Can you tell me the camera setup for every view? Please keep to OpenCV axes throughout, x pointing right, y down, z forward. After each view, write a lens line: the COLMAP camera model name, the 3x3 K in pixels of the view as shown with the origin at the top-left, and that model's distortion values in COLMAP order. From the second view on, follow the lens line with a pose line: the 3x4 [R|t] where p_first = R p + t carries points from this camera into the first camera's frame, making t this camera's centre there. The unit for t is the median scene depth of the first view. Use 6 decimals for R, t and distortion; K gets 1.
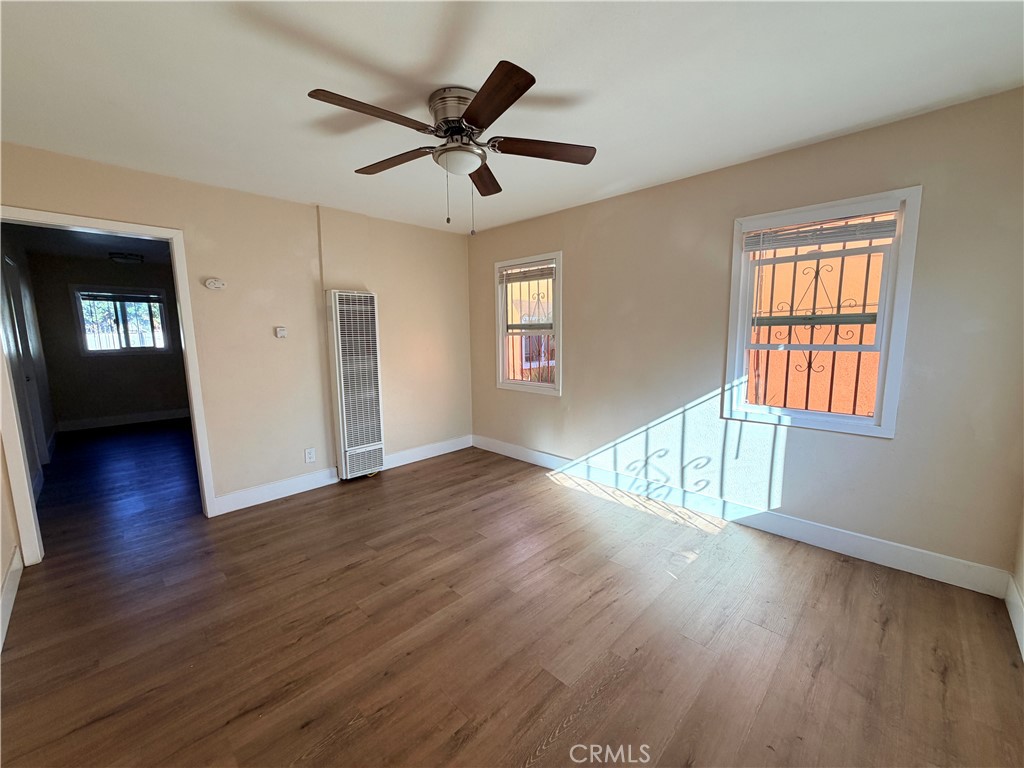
lens RADIAL K [[406.9, 0, 512.0], [0, 406.9, 384.0], [0, 0, 1]] dist [-0.002725, -0.000126]
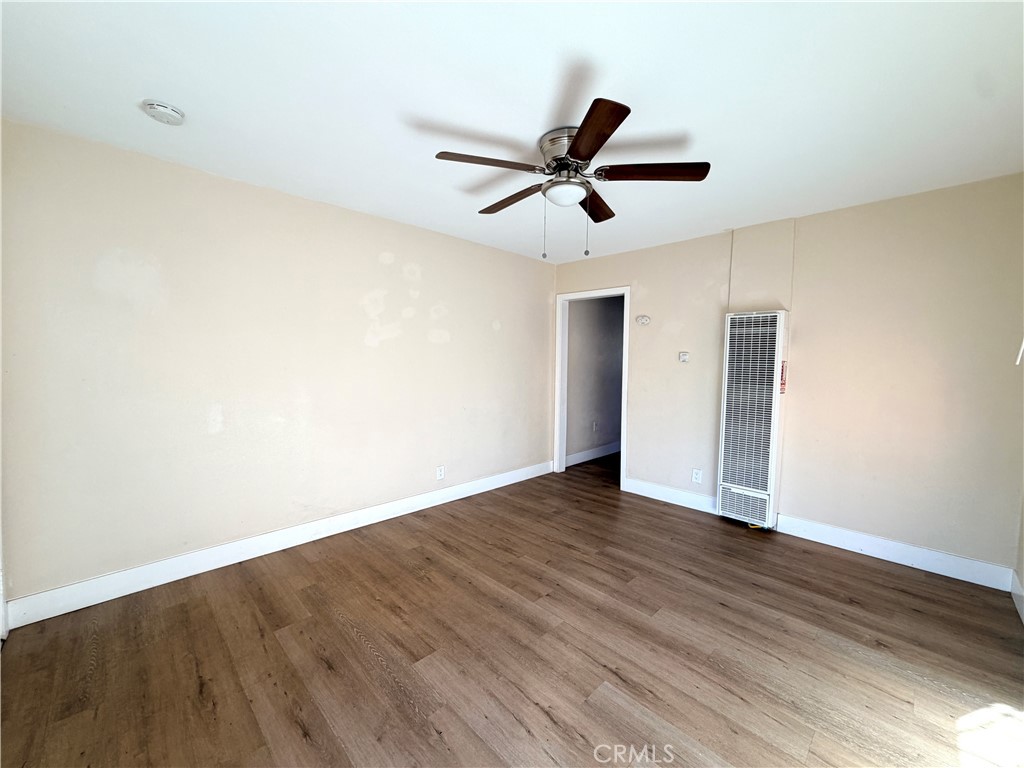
lens RADIAL K [[406.9, 0, 512.0], [0, 406.9, 384.0], [0, 0, 1]] dist [-0.002725, -0.000126]
pose [[-0.015431, 0.071895, -0.997293, 0.598335], [-0.143050, 0.986992, 0.073366, -0.072268], [0.989595, 0.143795, -0.004946, 0.580626]]
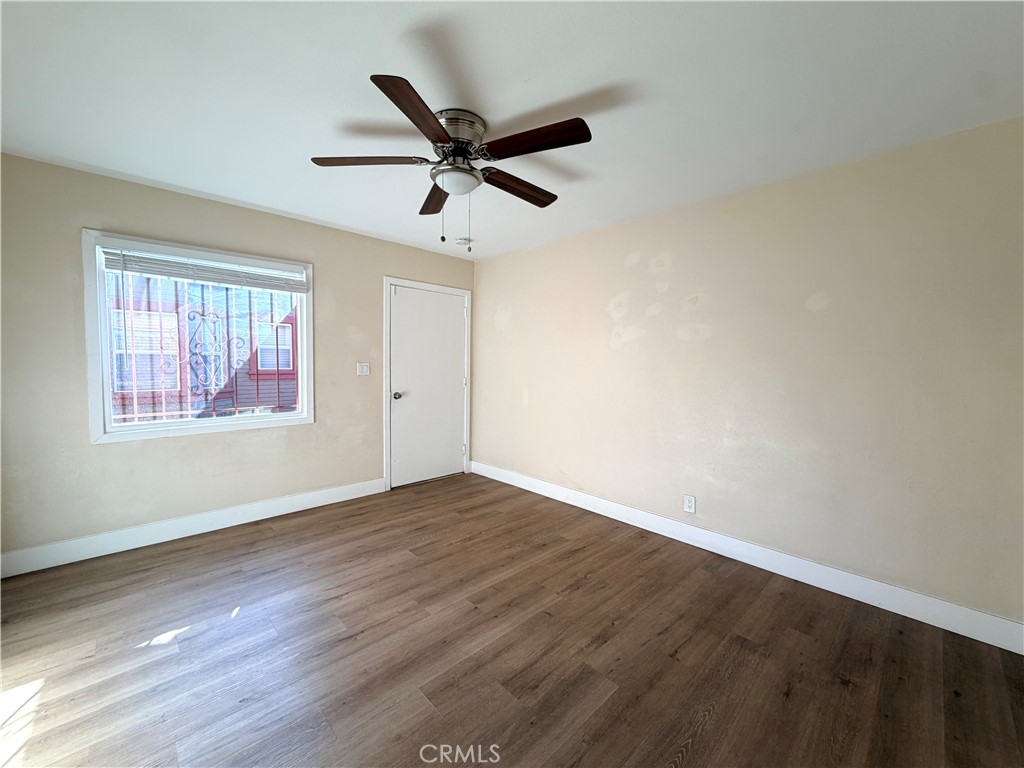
lens RADIAL K [[406.9, 0, 512.0], [0, 406.9, 384.0], [0, 0, 1]] dist [-0.002725, -0.000126]
pose [[-0.999582, -0.005220, 0.028434, -0.182024], [0.000211, 0.982218, 0.187746, -0.149531], [-0.028909, 0.187674, -0.981806, 1.292360]]
